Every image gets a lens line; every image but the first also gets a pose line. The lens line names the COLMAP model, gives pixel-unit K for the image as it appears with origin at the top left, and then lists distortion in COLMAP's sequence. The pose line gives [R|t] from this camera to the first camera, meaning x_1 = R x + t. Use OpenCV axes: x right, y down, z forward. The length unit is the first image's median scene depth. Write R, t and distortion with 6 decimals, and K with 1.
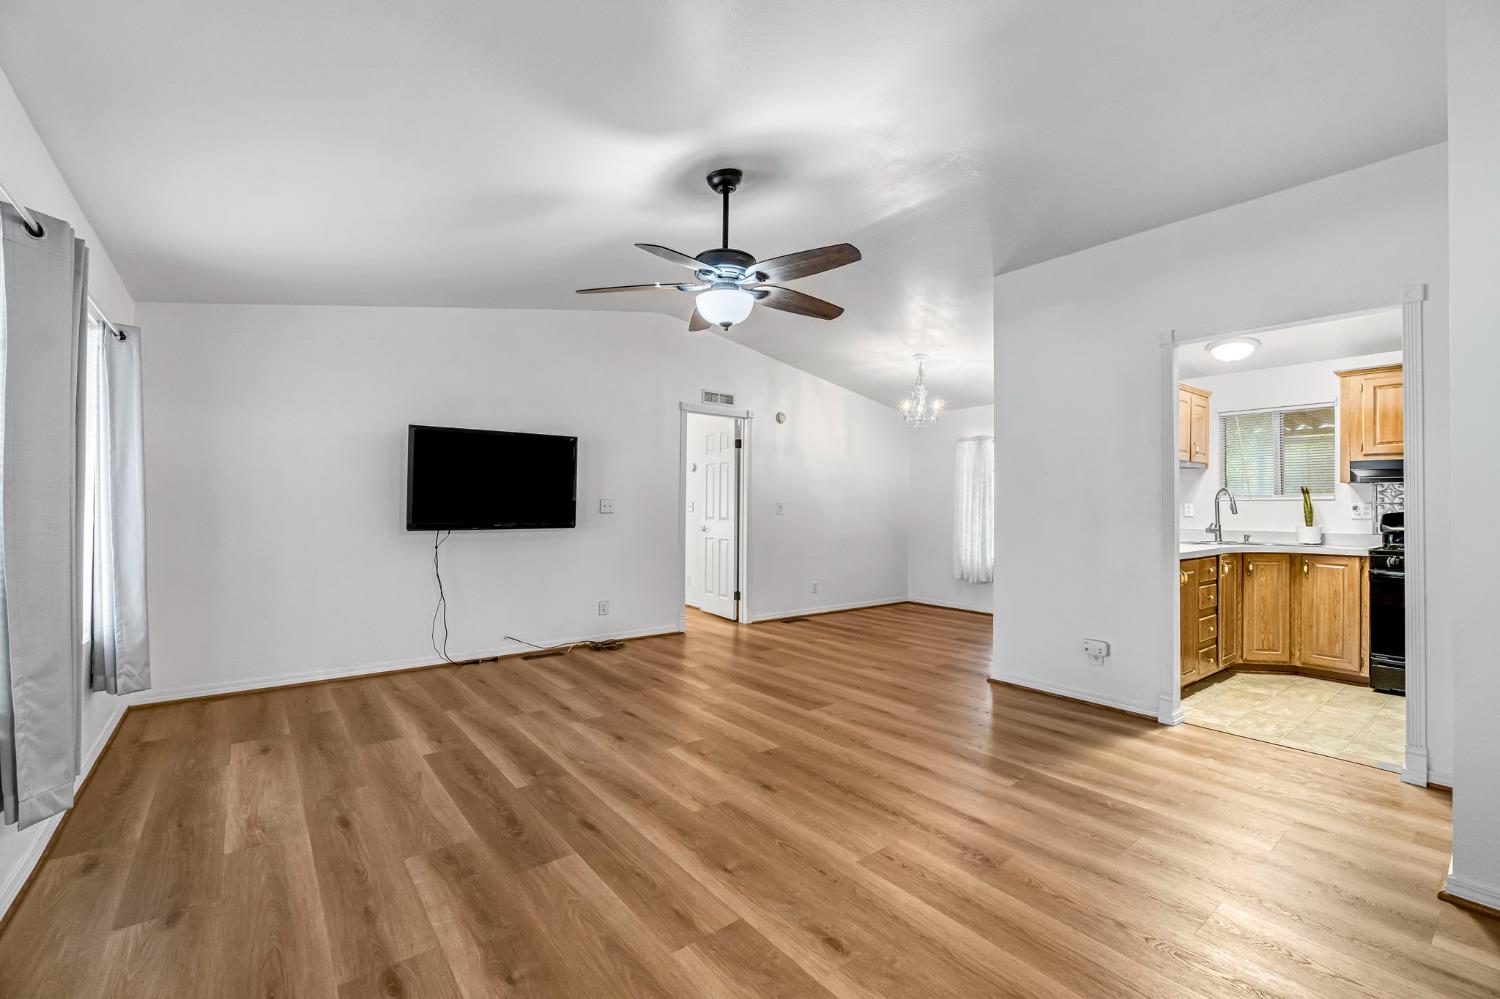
lens RADIAL K [[640.8, 0, 754.8], [0, 640.8, 497.4], [0, 0, 1]] dist [-0.010916, -0.000101]
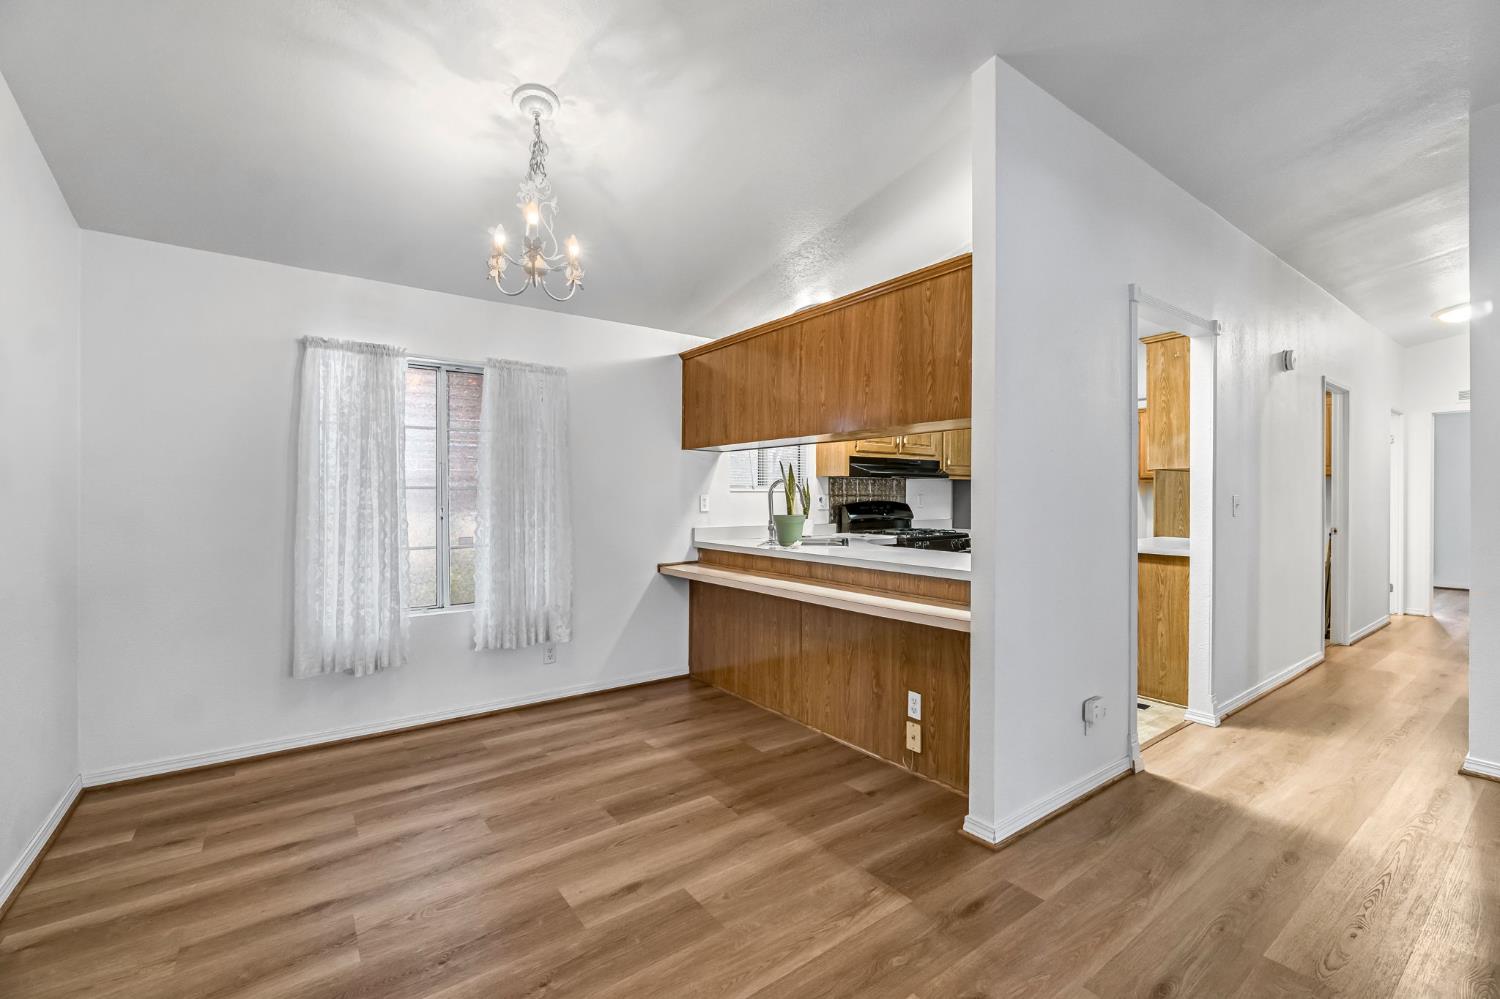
lens RADIAL K [[640.8, 0, 754.8], [0, 640.8, 497.4], [0, 0, 1]] dist [-0.010916, -0.000101]
pose [[0.033626, -0.006666, 0.999412, -0.084175], [-0.010246, 0.999923, 0.007014, 0.004493], [-0.999382, -0.010476, 0.033555, 0.720397]]
